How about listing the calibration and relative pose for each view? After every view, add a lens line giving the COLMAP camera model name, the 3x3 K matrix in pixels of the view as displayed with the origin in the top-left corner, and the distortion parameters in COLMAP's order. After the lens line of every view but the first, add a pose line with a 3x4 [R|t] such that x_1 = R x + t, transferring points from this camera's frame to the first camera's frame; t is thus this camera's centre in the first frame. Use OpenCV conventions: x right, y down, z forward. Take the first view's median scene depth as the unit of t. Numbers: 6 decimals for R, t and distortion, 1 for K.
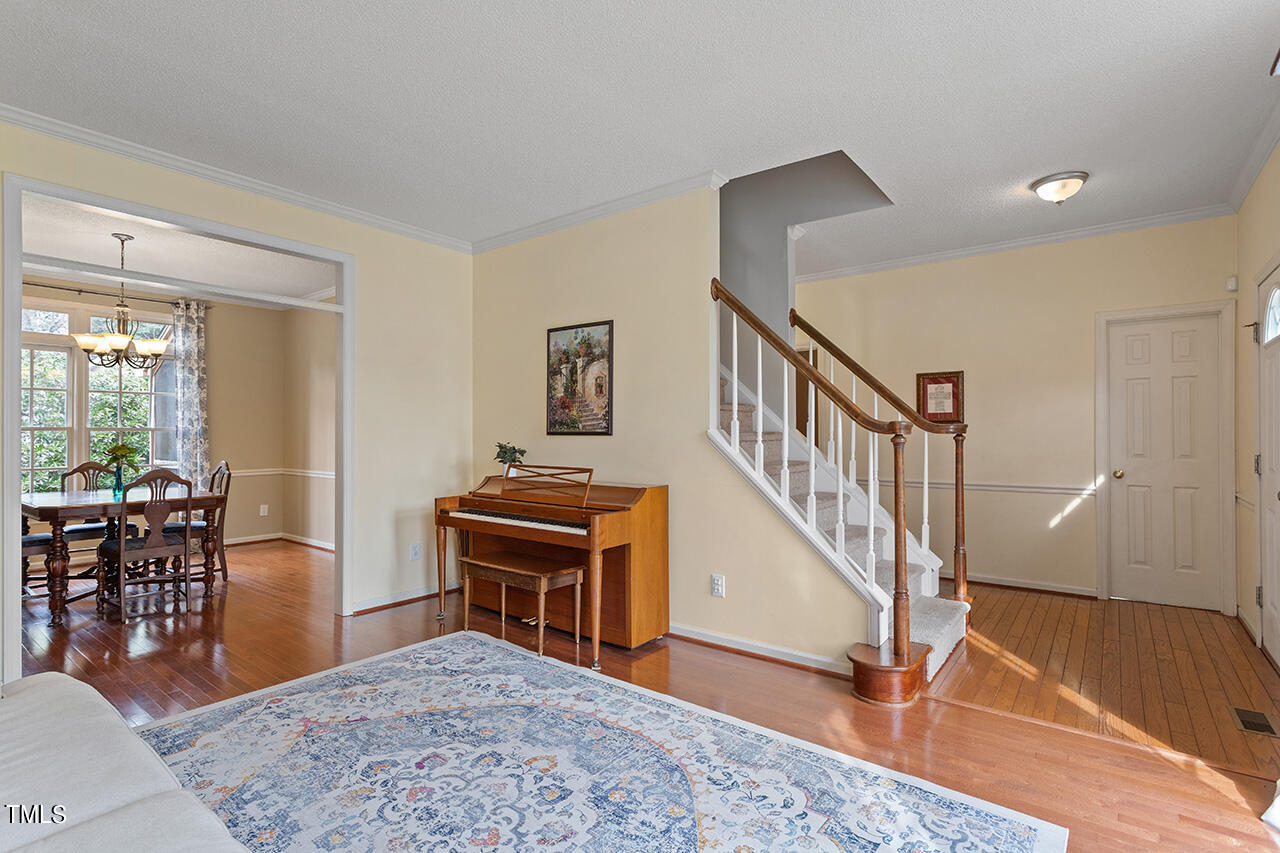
lens RADIAL K [[620.3, 0, 640.0], [0, 620.3, 426.5], [0, 0, 1]] dist [-0.001727, -0.000165]
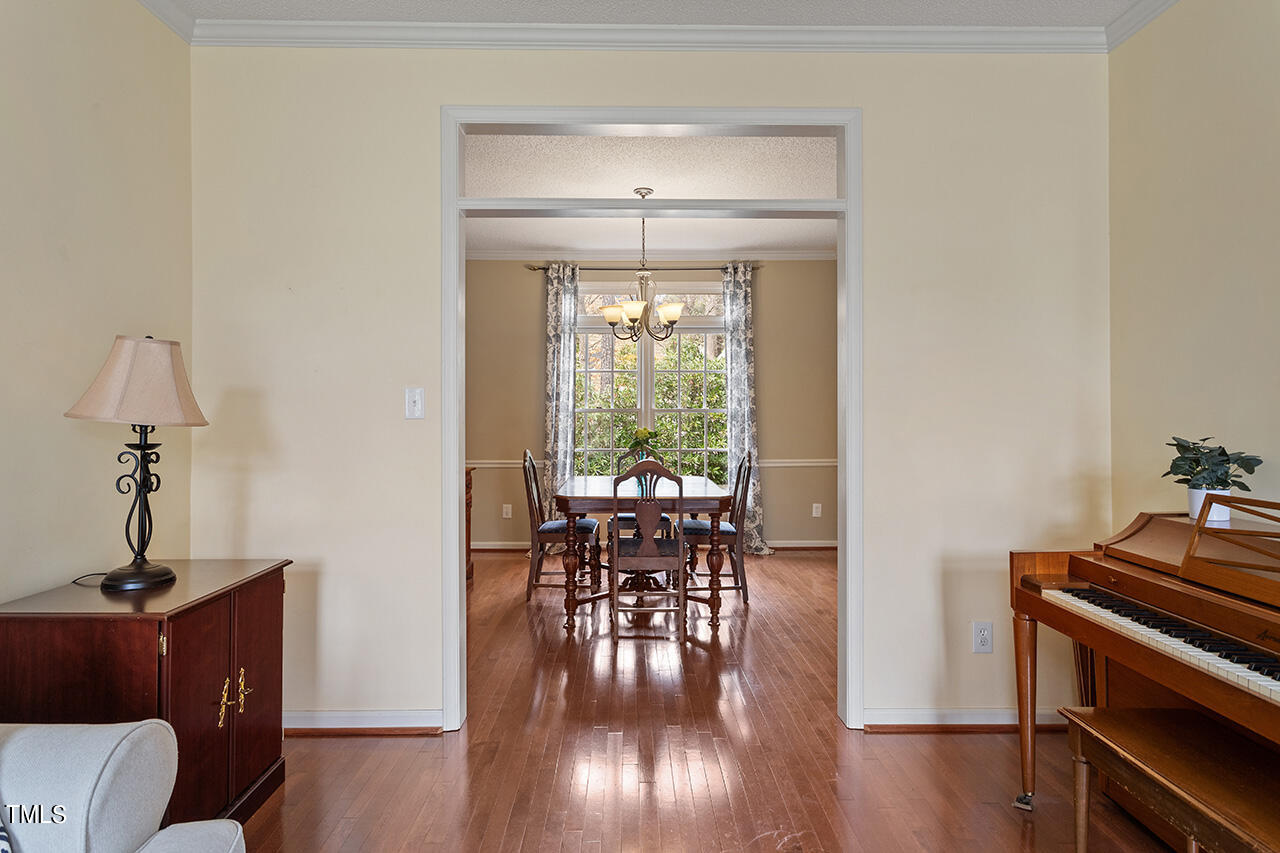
lens RADIAL K [[680.2, 0, 637.8], [0, 680.2, 410.8], [0, 0, 1]] dist [-0.000193, 0.000478]
pose [[0.621244, -0.003852, -0.783608, -0.088308], [0.007624, 0.999970, 0.001128, 0.004168], [0.783580, -0.006675, 0.621255, 0.406770]]
